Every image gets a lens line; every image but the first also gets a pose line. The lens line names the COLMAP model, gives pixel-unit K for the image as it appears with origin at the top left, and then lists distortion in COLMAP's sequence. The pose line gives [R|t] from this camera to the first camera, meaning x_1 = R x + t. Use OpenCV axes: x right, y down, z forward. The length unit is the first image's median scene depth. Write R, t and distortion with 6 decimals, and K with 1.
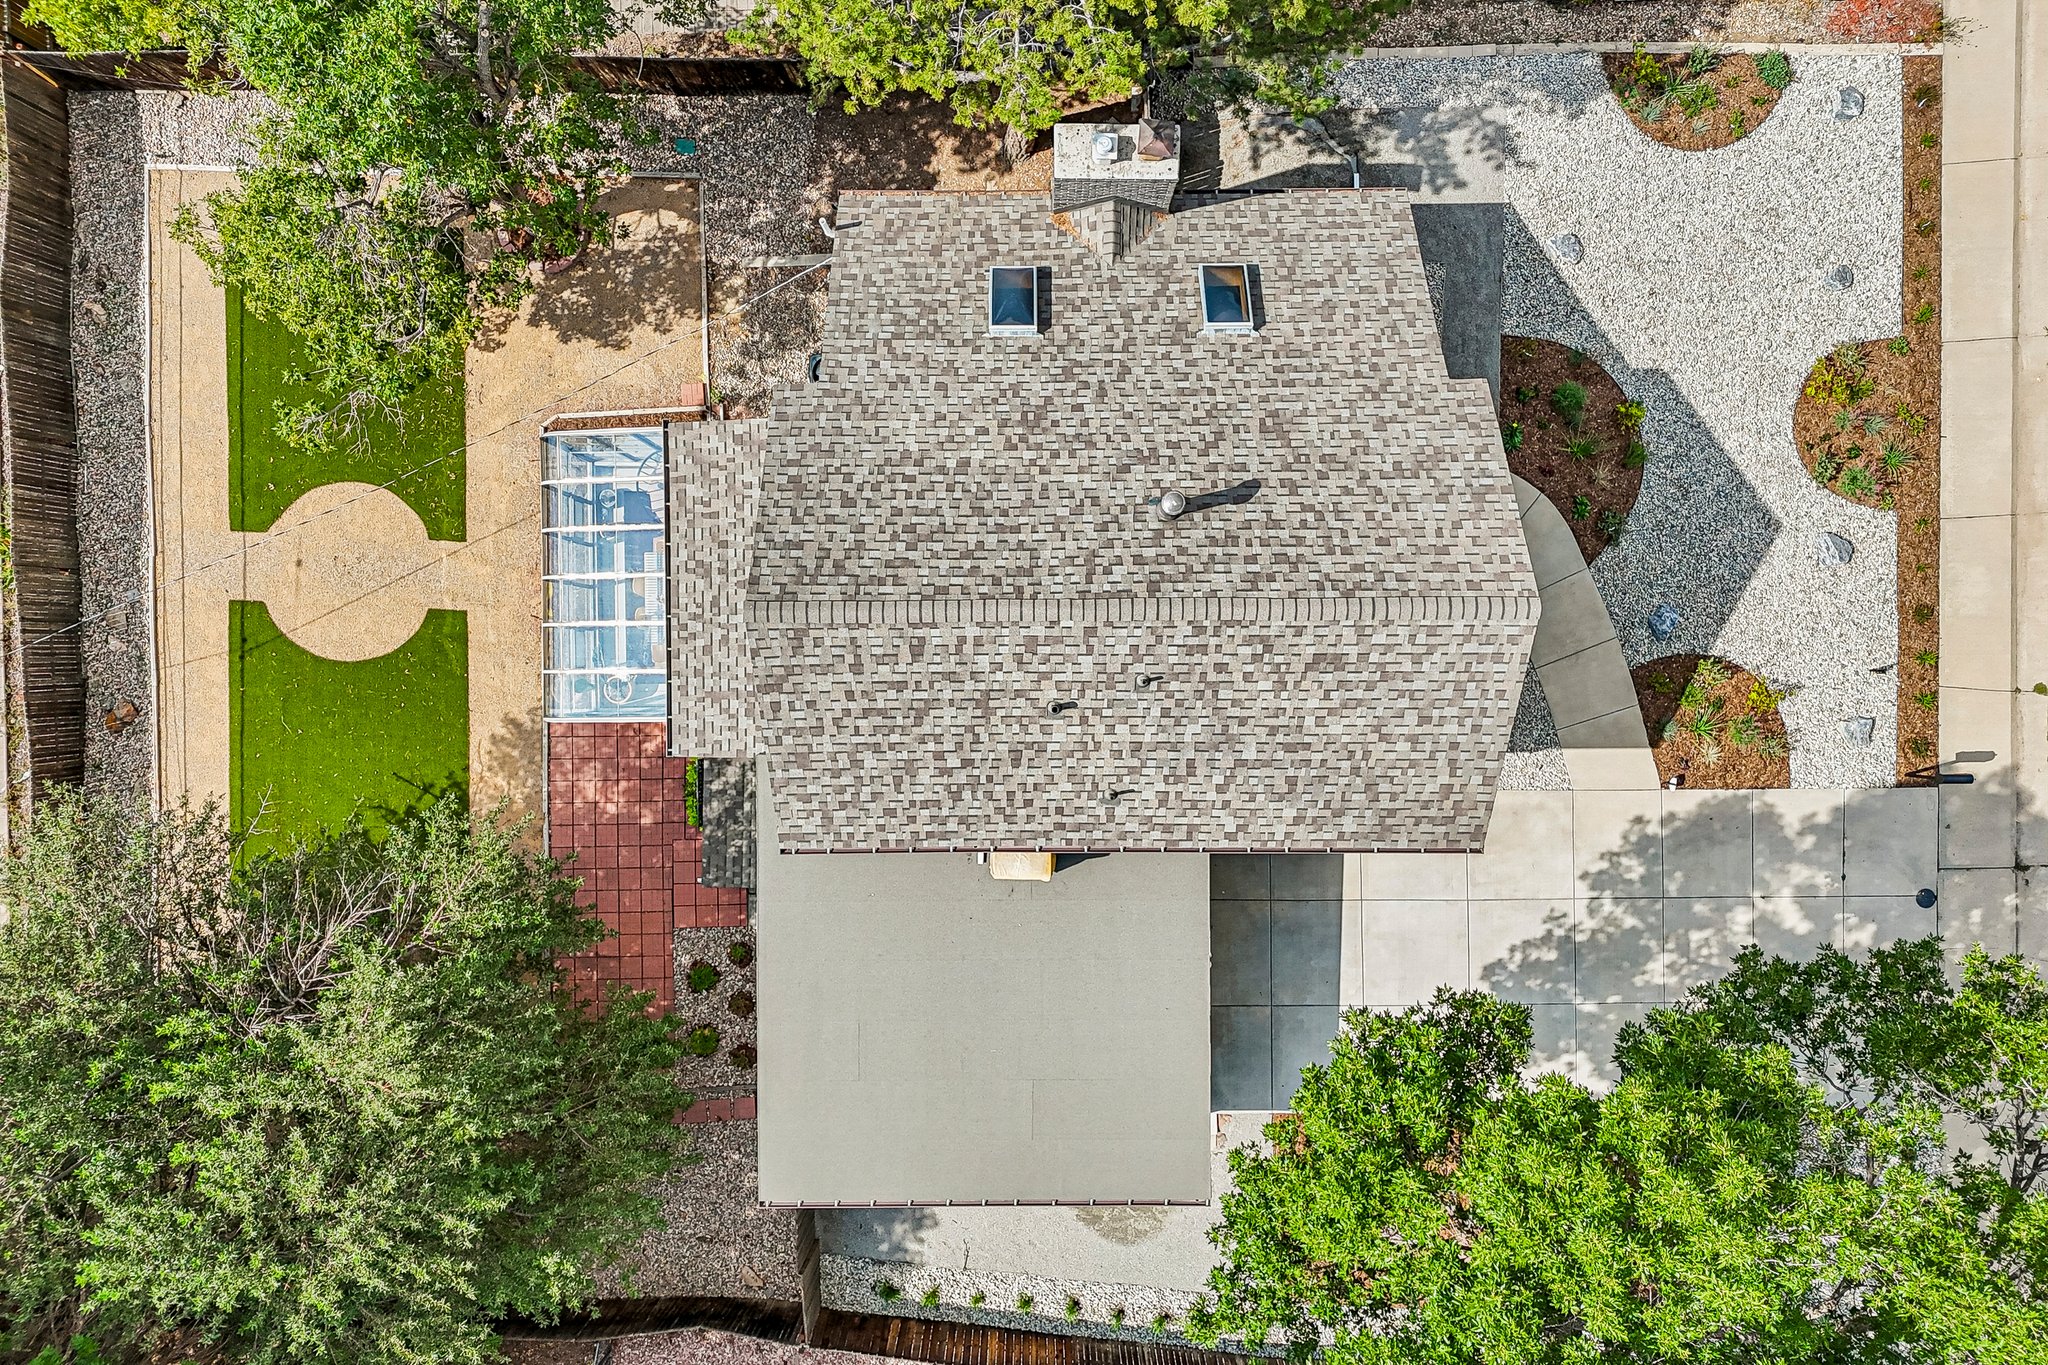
lens RADIAL K [[1507.2, 0, 1024.0], [0, 1507.2, 682.5], [0, 0, 1]] dist [0.083660, -0.094390]
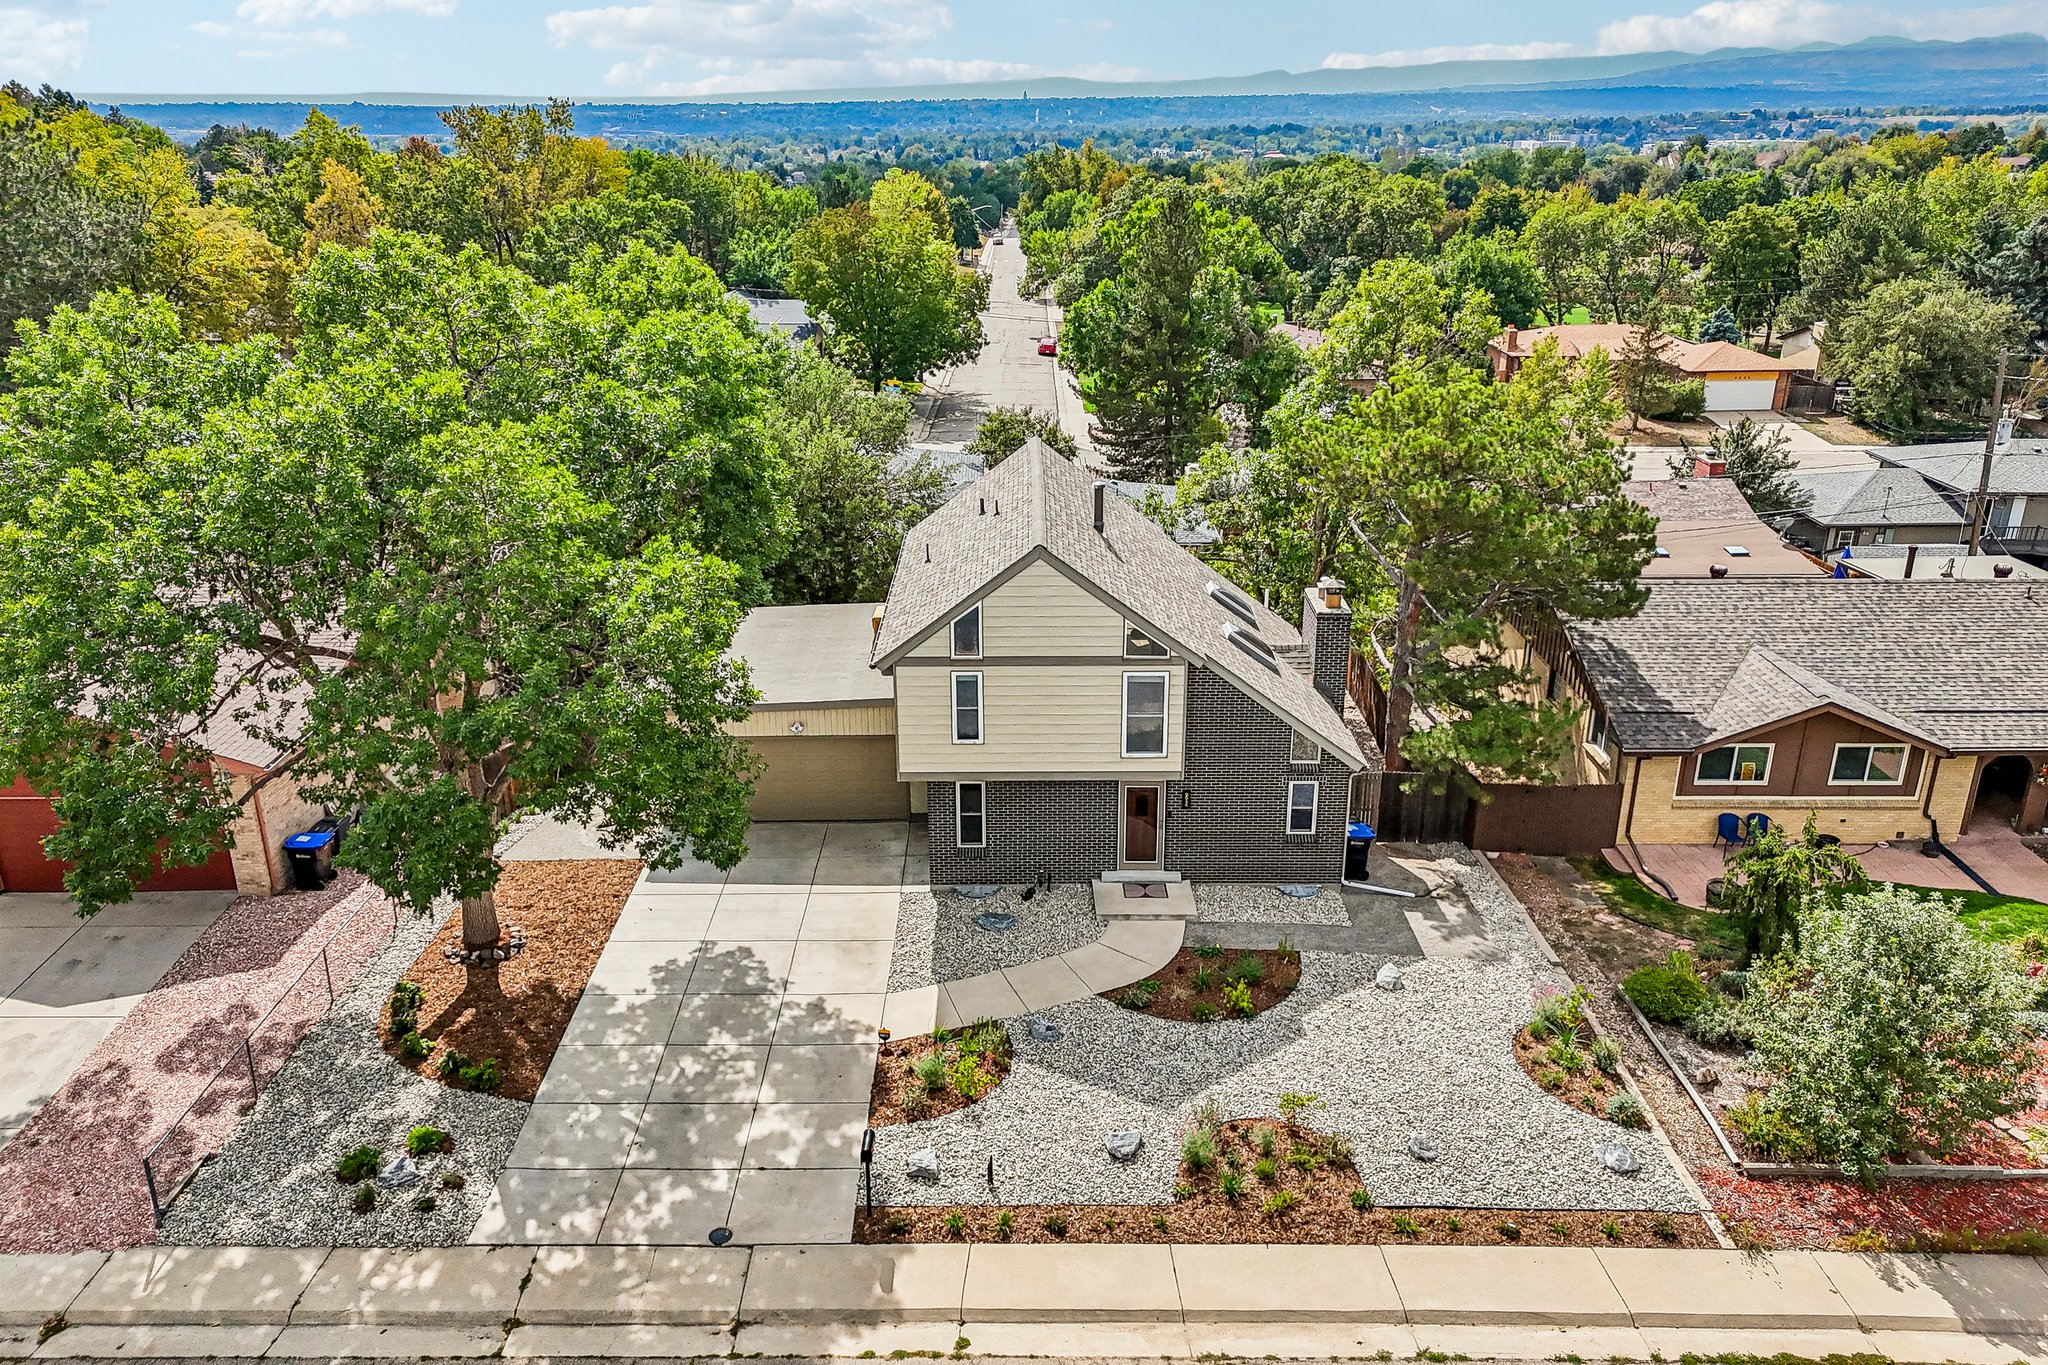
lens RADIAL K [[1507.2, 0, 1024.0], [0, 1507.2, 682.5], [0, 0, 1]] dist [0.083660, -0.094390]
pose [[-0.002924, 0.350531, -0.936546, 1.278310], [-0.999924, -0.012204, -0.001446, -0.021667], [-0.011936, 0.936471, 0.350541, 0.420625]]
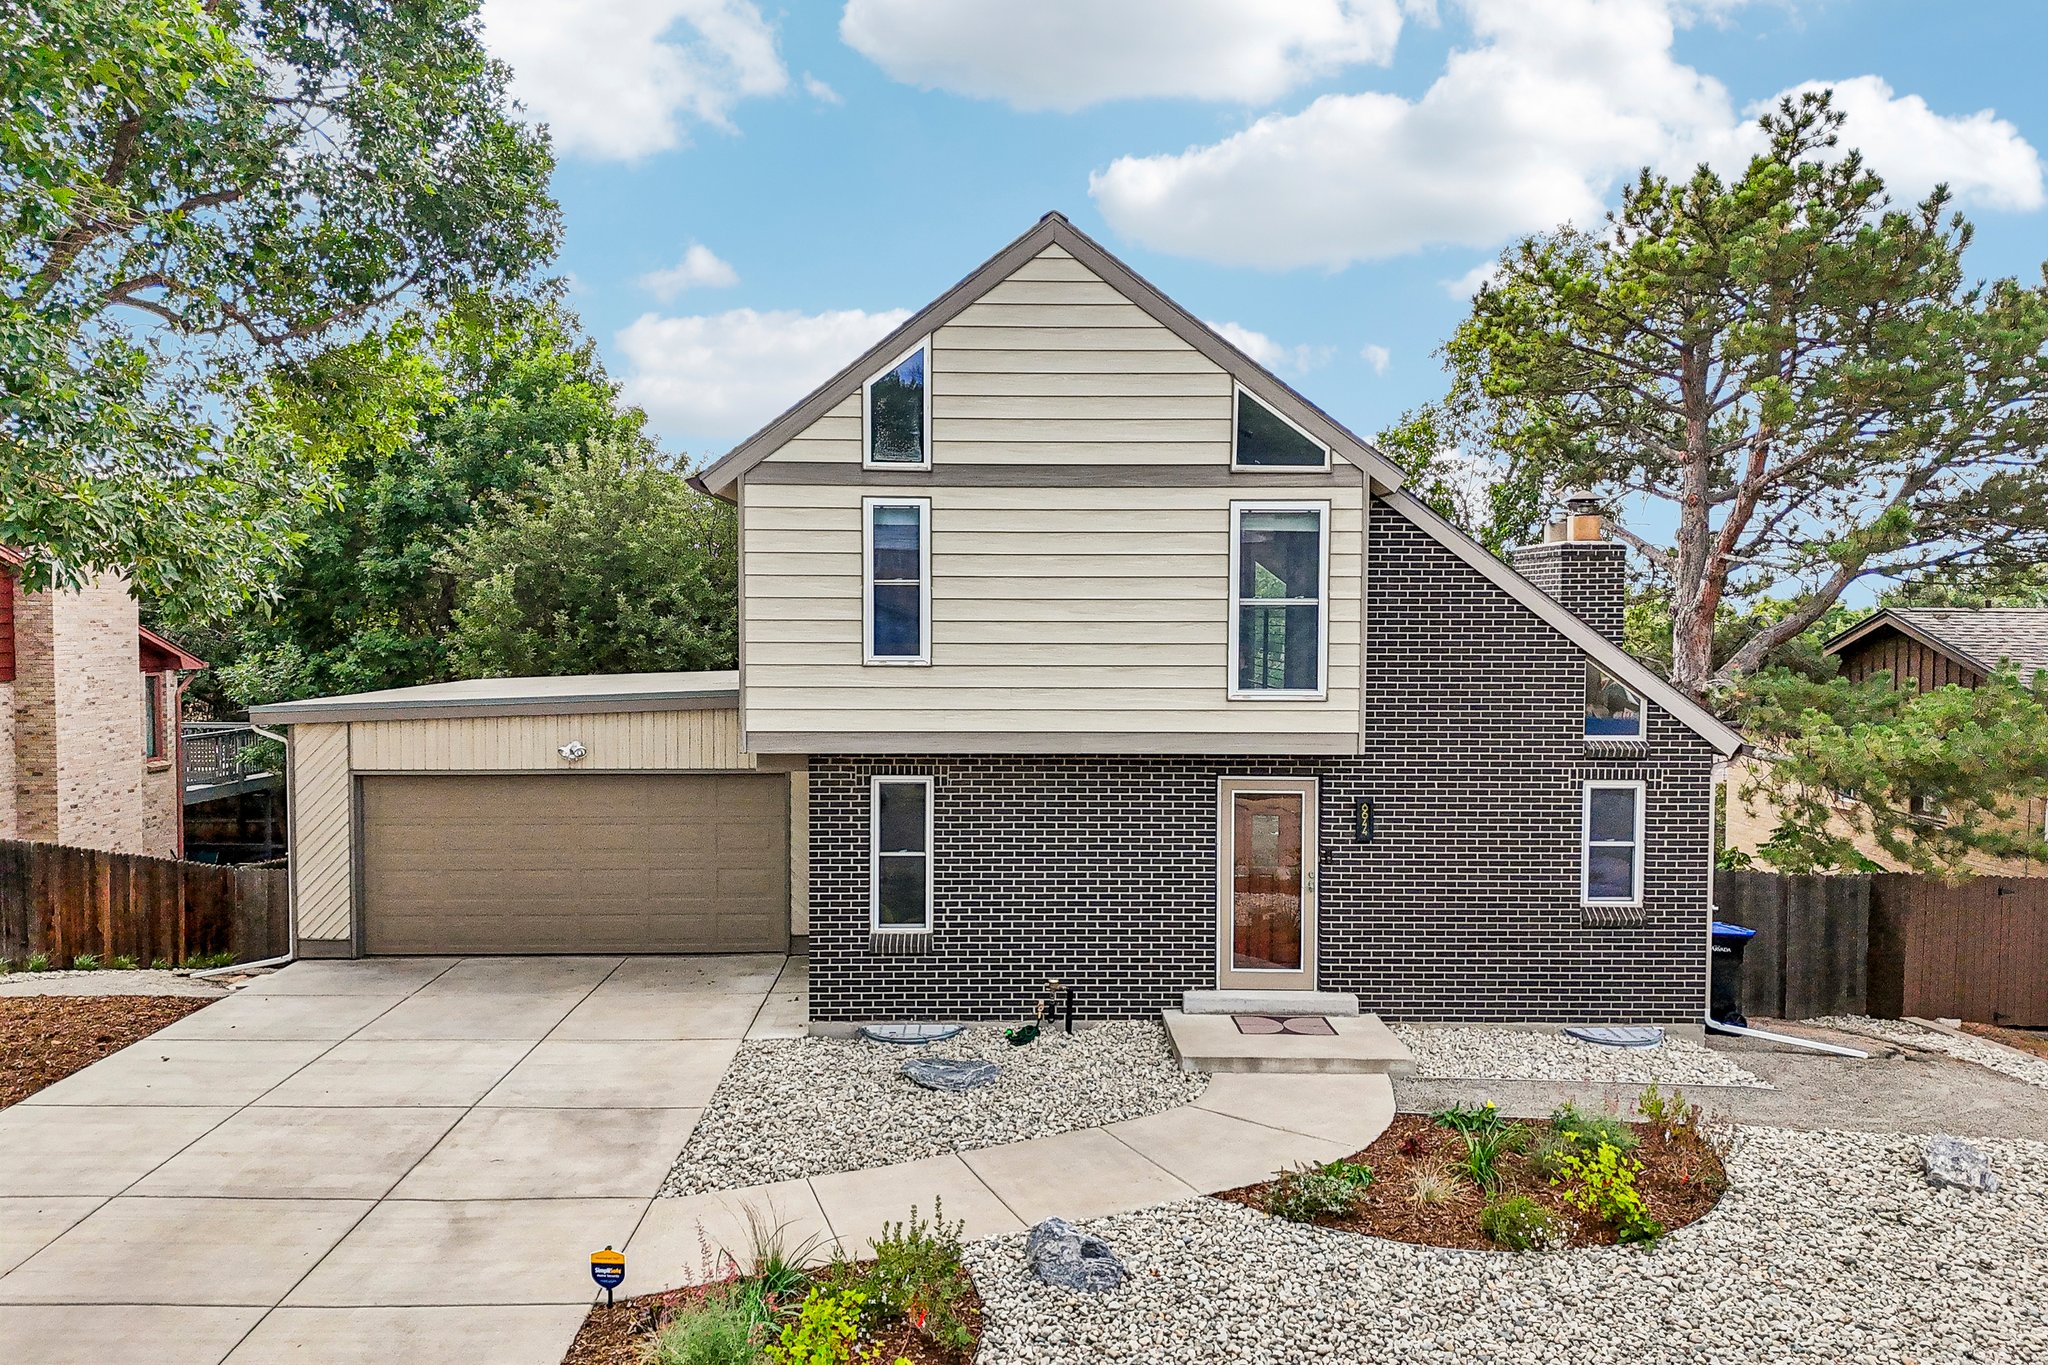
lens RADIAL K [[1507.2, 0, 1024.0], [0, 1507.2, 682.5], [0, 0, 1]] dist [0.083660, -0.094390]
pose [[0.005103, 0.041807, -0.999113, 0.763115], [-0.999775, -0.020345, -0.005958, -0.022978], [-0.020576, 0.998919, 0.041694, 0.840939]]
